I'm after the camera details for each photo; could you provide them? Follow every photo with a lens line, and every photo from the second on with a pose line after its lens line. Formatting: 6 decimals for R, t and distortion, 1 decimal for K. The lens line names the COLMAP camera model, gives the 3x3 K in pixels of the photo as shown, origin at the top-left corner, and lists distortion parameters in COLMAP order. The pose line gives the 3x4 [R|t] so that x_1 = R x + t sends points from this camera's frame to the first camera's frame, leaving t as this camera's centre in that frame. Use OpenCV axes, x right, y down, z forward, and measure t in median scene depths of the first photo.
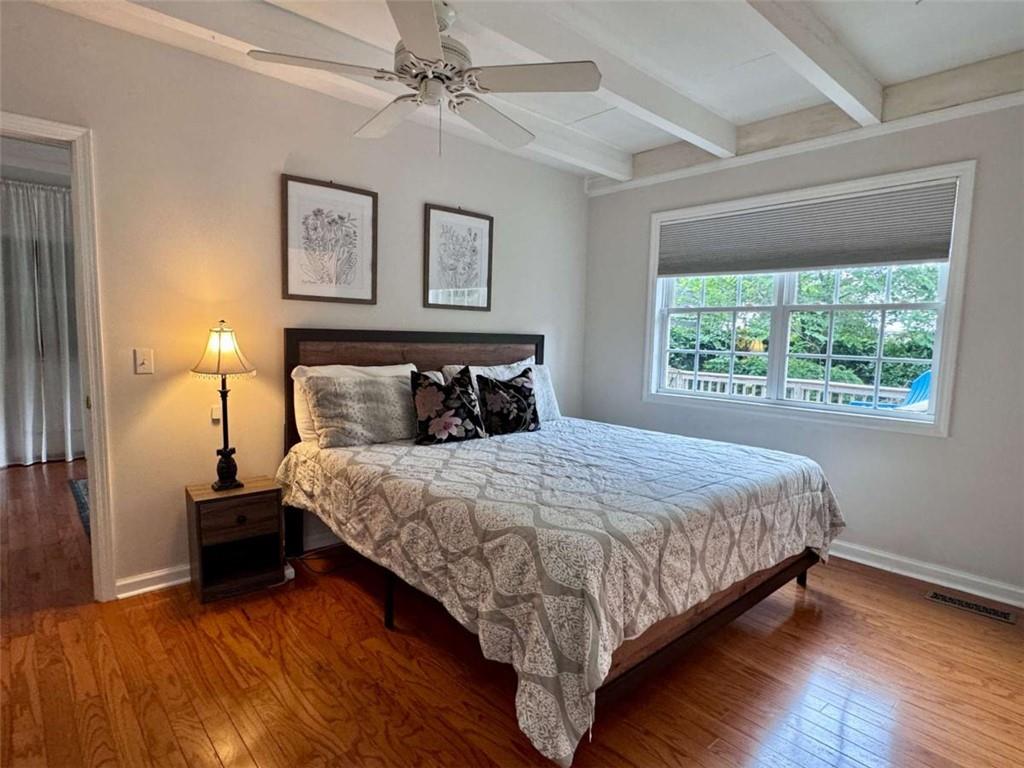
lens RADIAL K [[555.8, 0, 506.7], [0, 555.8, 390.3], [0, 0, 1]] dist [-0.008695, 0.002184]
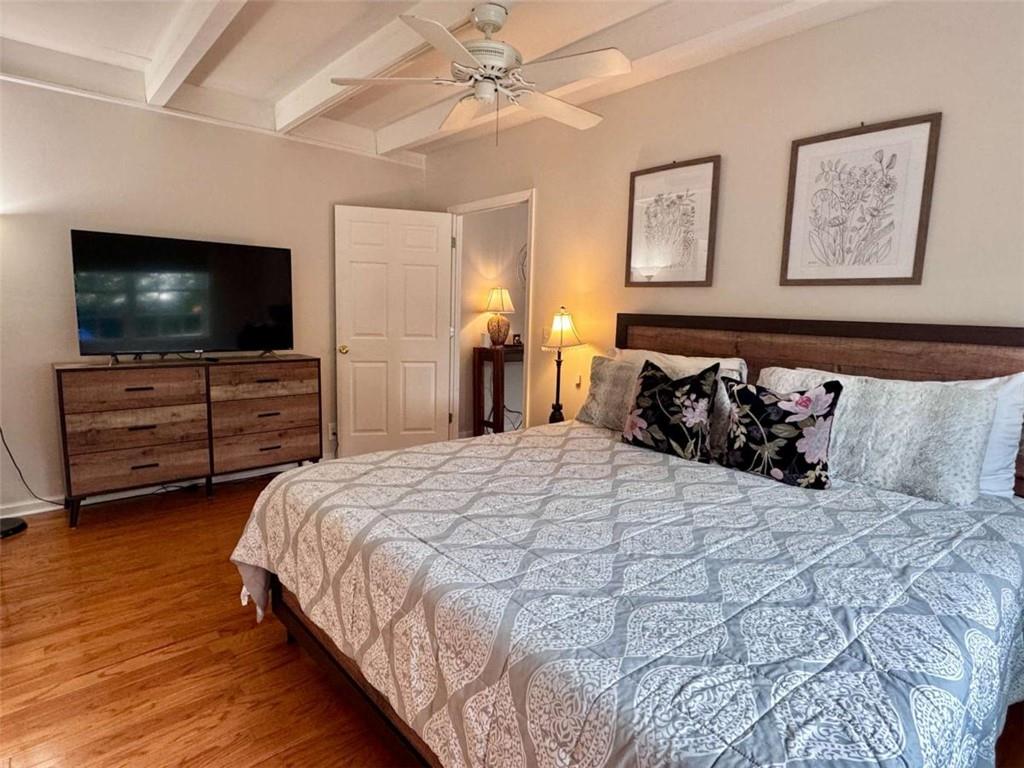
lens RADIAL K [[555.8, 0, 507.9], [0, 555.8, 385.4], [0, 0, 1]] dist [-0.008695, 0.002184]
pose [[-0.011400, 0.116601, -0.993113, 0.656755], [-0.126884, 0.984981, 0.117102, -0.064781], [0.991852, 0.127345, 0.003566, 0.716979]]
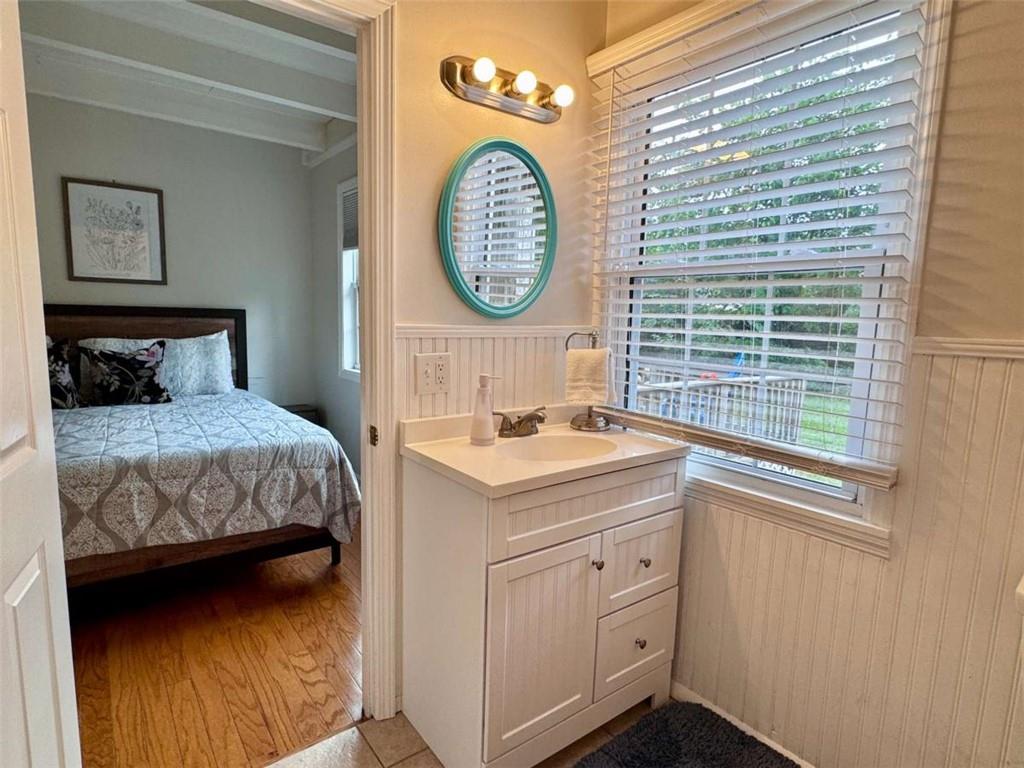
lens RADIAL K [[555.8, 0, 509.5], [0, 555.8, 388.5], [0, 0, 1]] dist [-0.008695, 0.002184]
pose [[0.997128, 0.014896, -0.074261, 0.799586], [-0.012712, 0.999475, 0.029795, 0.008226], [0.074665, -0.028766, 0.996794, 0.052330]]
